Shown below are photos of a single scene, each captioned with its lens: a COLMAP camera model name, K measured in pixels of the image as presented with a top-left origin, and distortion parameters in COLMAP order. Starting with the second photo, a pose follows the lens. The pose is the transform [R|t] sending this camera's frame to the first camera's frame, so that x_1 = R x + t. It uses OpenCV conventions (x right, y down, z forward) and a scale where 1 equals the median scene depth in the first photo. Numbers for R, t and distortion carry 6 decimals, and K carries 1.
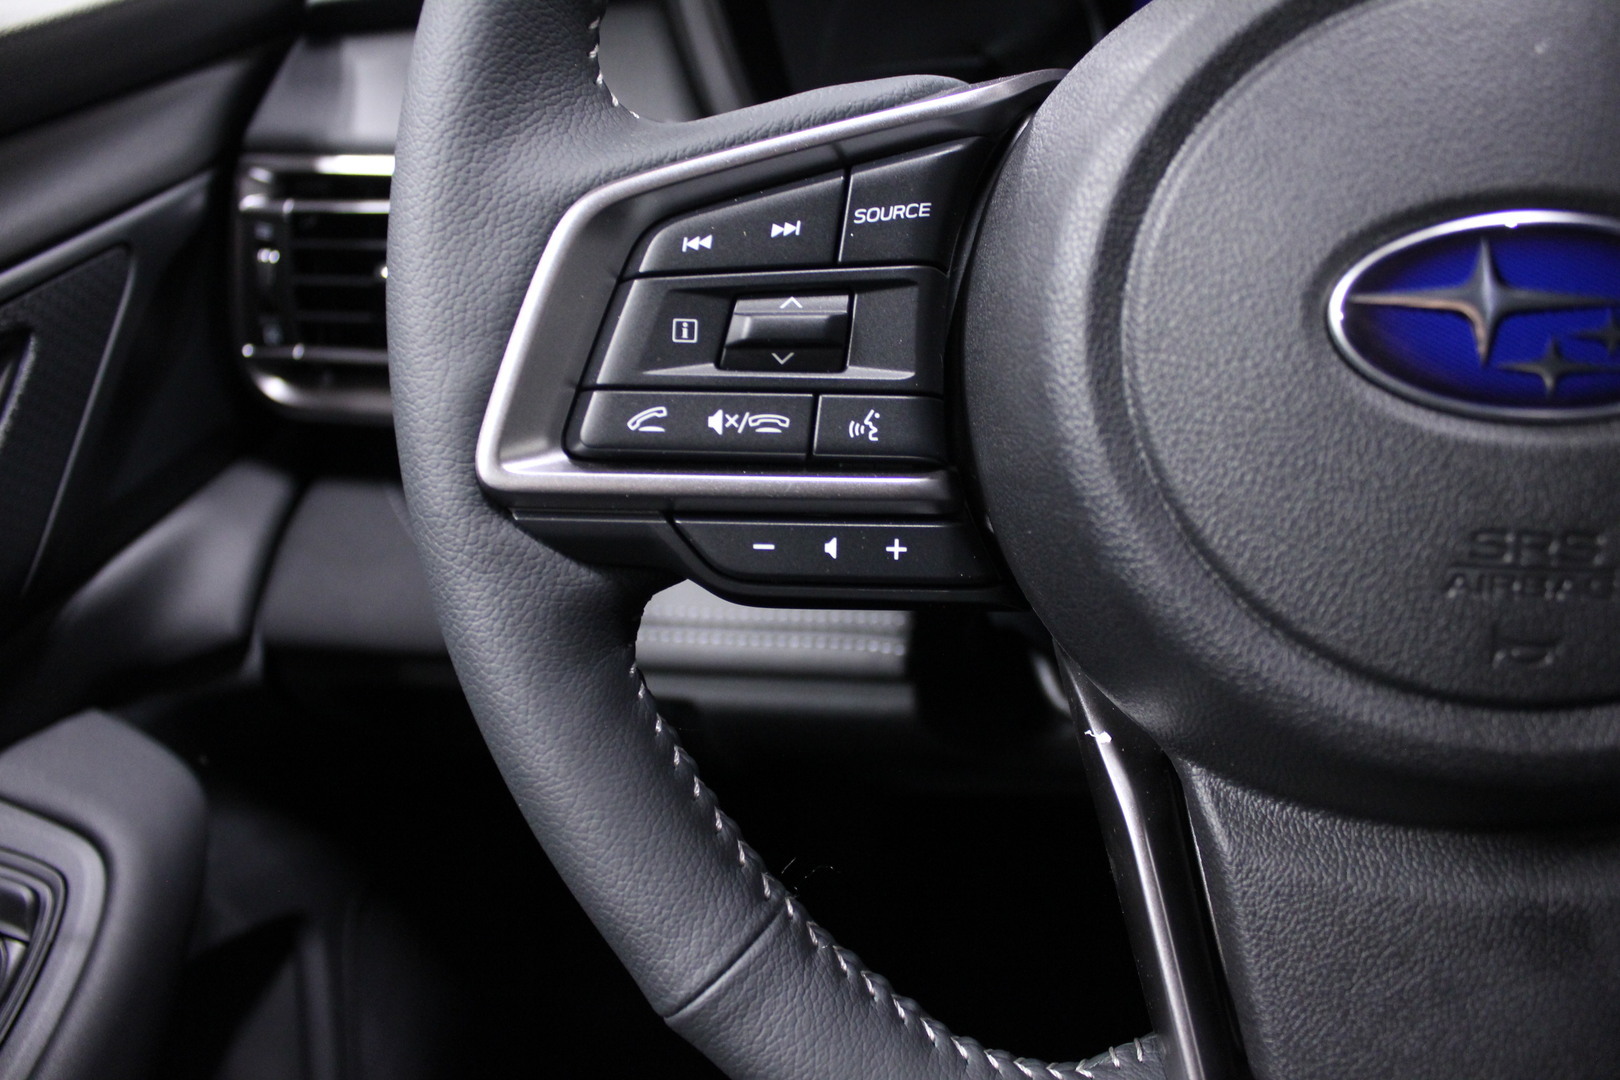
lens RADIAL K [[1346.5, 0, 843.2], [0, 1346.5, 532.8], [0, 0, 1]] dist [-0.159796, 0.116477]
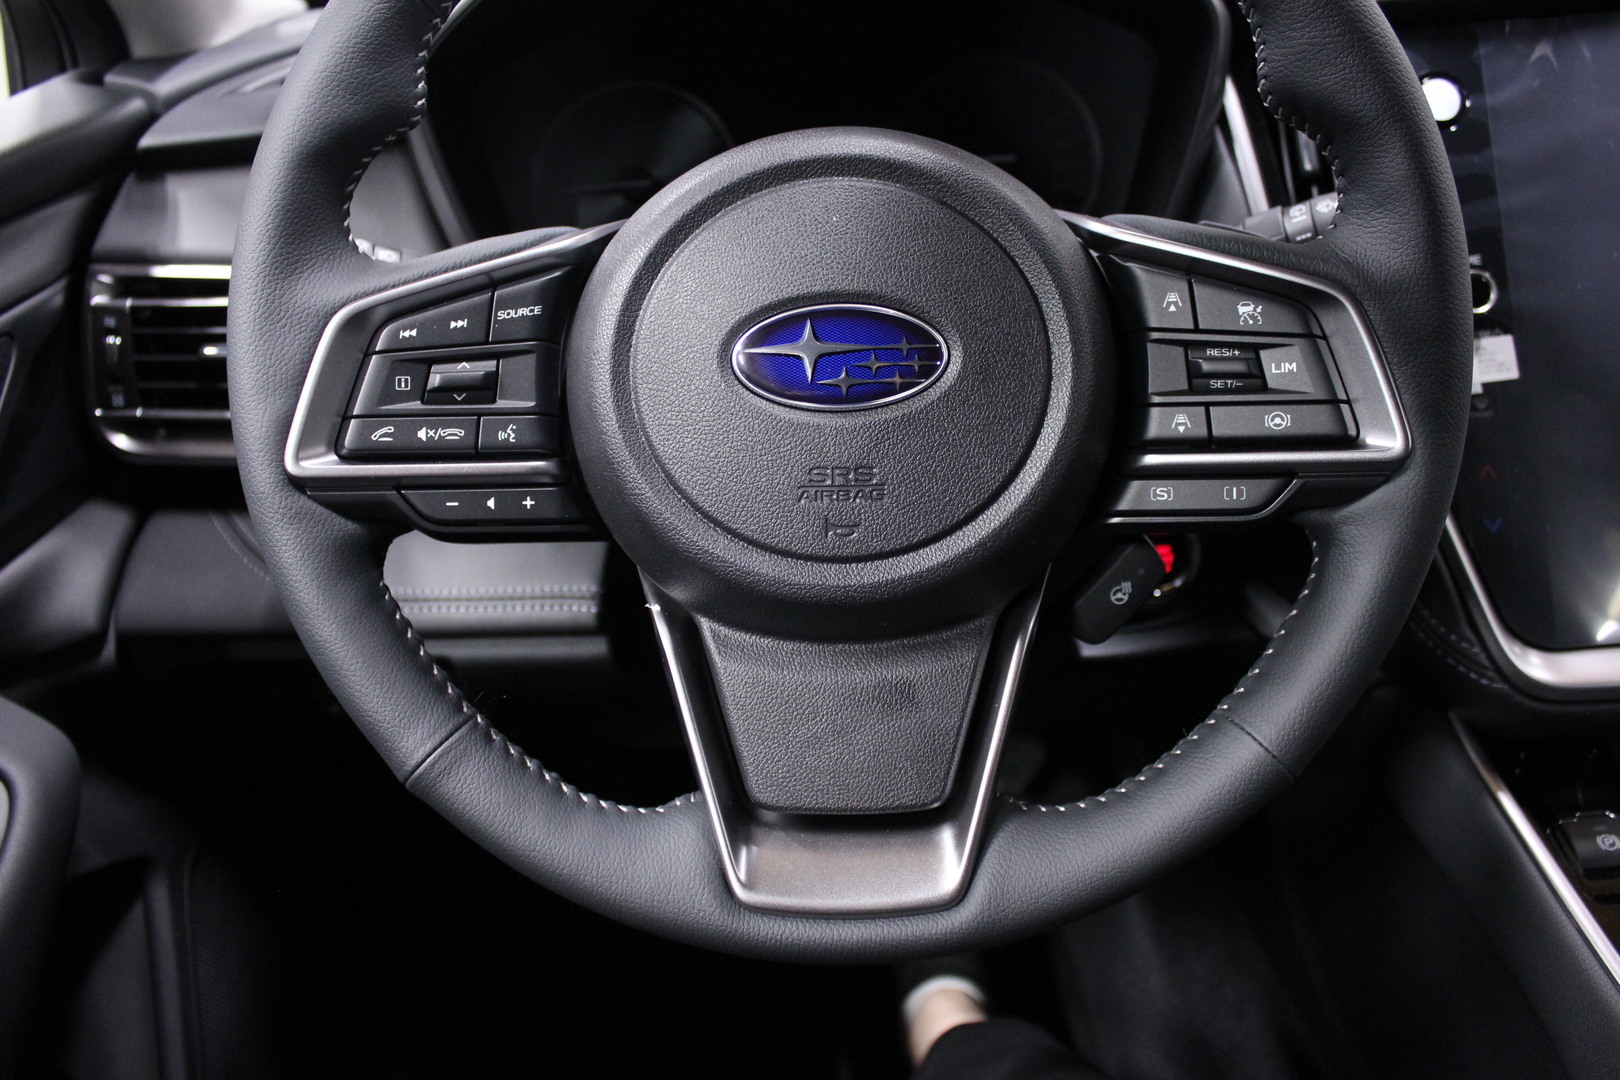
lens RADIAL K [[1346.5, 0, 817.2], [0, 1346.5, 539.3], [0, 0, 1]] dist [-0.159796, 0.116477]
pose [[0.991496, -0.042101, 0.123141, 0.198576], [0.046645, 0.998324, -0.034249, 0.139020], [-0.121493, 0.039702, 0.991798, -0.784186]]
